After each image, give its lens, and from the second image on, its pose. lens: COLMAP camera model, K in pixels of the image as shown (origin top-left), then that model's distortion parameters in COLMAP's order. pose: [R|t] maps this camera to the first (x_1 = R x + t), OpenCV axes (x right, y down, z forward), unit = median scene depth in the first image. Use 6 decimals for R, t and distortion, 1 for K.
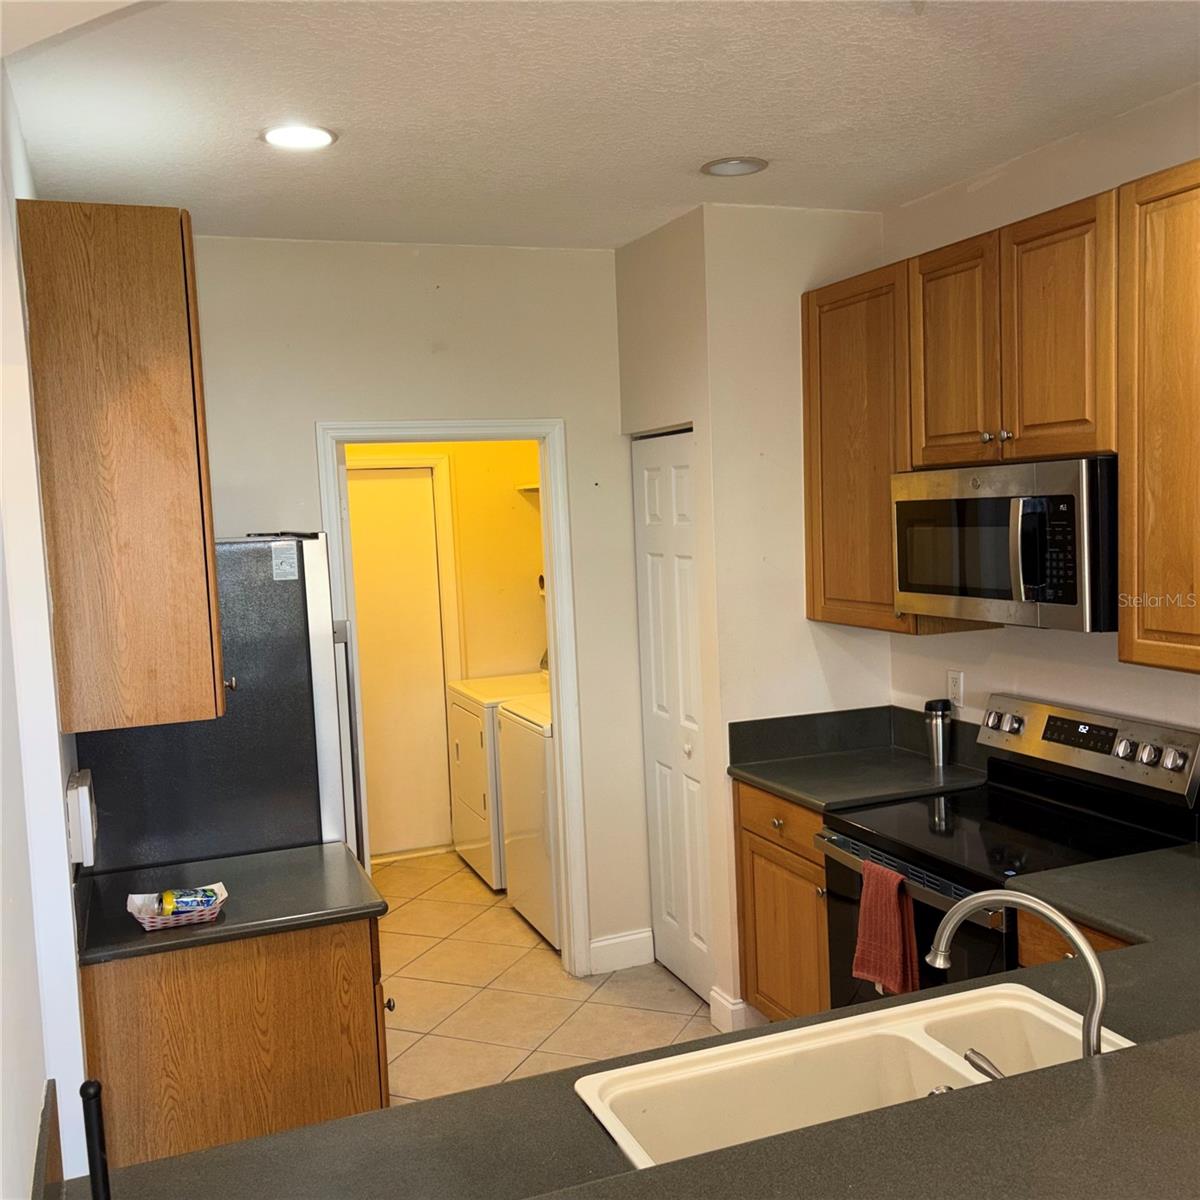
lens RADIAL K [[1215.0, 0, 599.9], [0, 1215.0, 611.7], [0, 0, 1]] dist [0.116551, -0.209297]
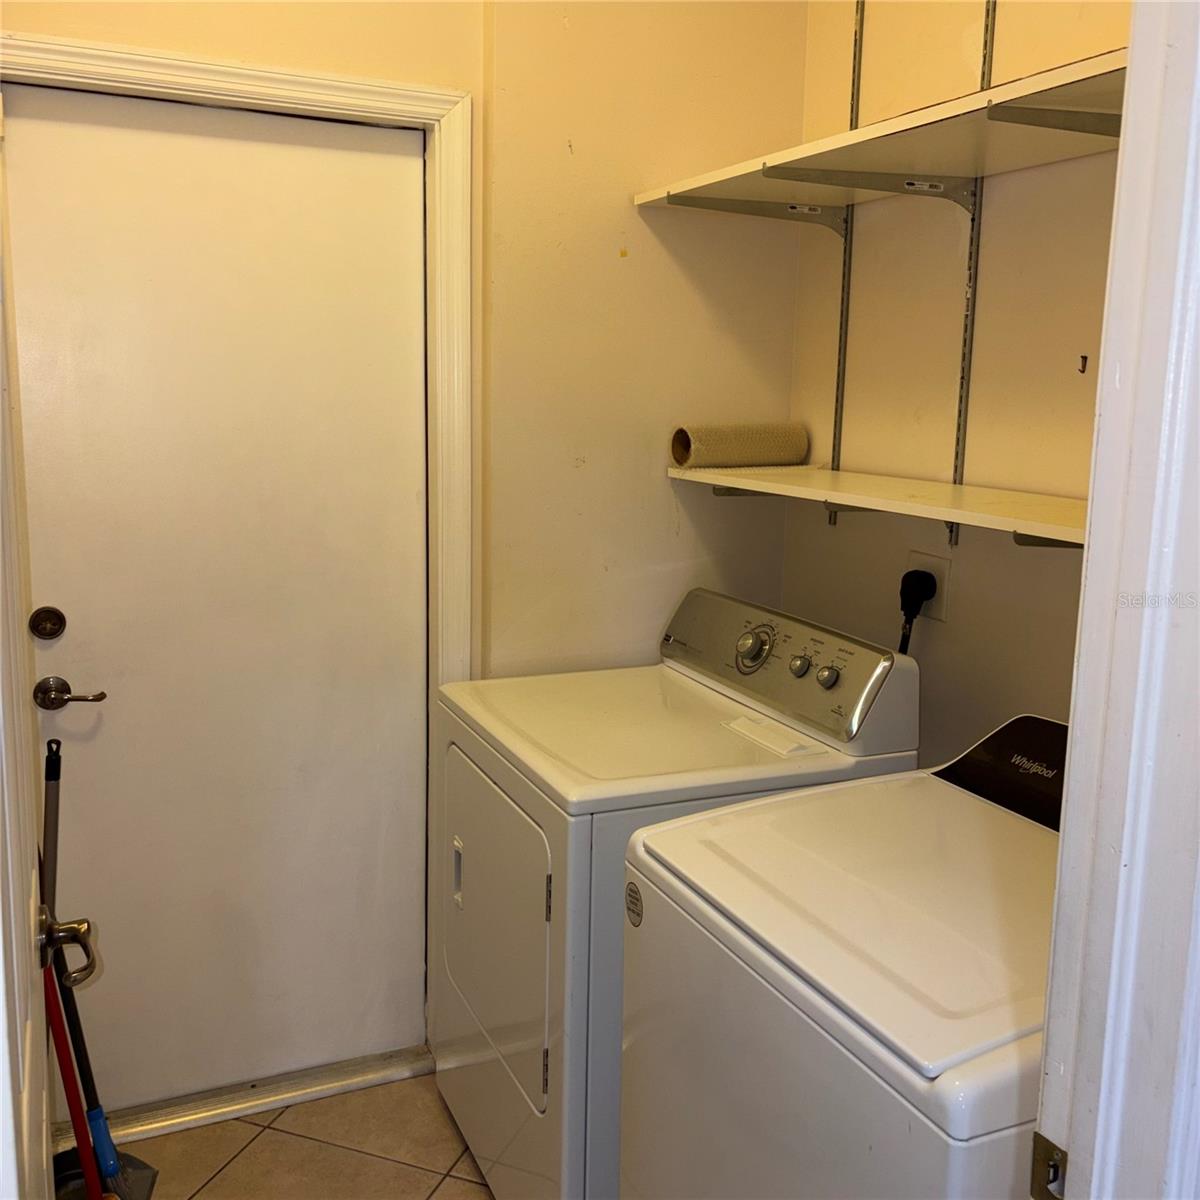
lens RADIAL K [[1215.0, 0, 599.9], [0, 1215.0, 611.7], [0, 0, 1]] dist [0.116551, -0.209297]
pose [[0.997293, 0.058912, 0.043990, -0.089713], [-0.062160, 0.995127, 0.076543, 0.000164], [-0.039267, -0.079071, 0.996095, 0.591410]]
